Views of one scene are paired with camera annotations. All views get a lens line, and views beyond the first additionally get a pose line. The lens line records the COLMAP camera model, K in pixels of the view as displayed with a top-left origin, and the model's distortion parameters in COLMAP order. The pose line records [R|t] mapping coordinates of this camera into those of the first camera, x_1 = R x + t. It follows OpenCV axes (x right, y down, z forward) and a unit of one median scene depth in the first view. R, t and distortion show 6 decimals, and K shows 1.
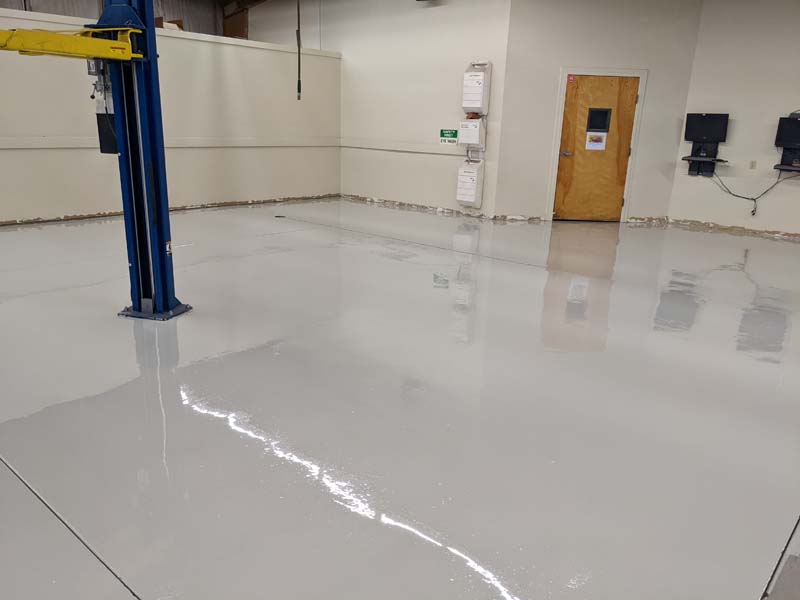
lens RADIAL K [[622.8, 0, 396.7], [0, 622.8, 304.4], [0, 0, 1]] dist [0.073219, -0.099864]
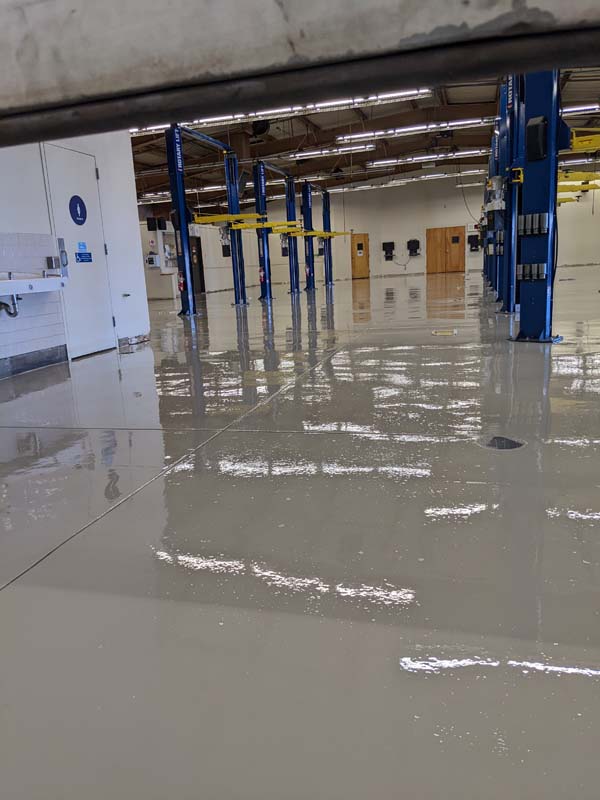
lens RADIAL K [[624.5, 0, 287.0], [0, 624.5, 406.0], [0, 0, 1]] dist [0.053664, -0.069262]
pose [[0.900312, -0.180961, 0.395842, -1.441242], [0.207313, 0.977970, -0.024433, 0.511835], [-0.382700, 0.104060, 0.917993, -1.740148]]
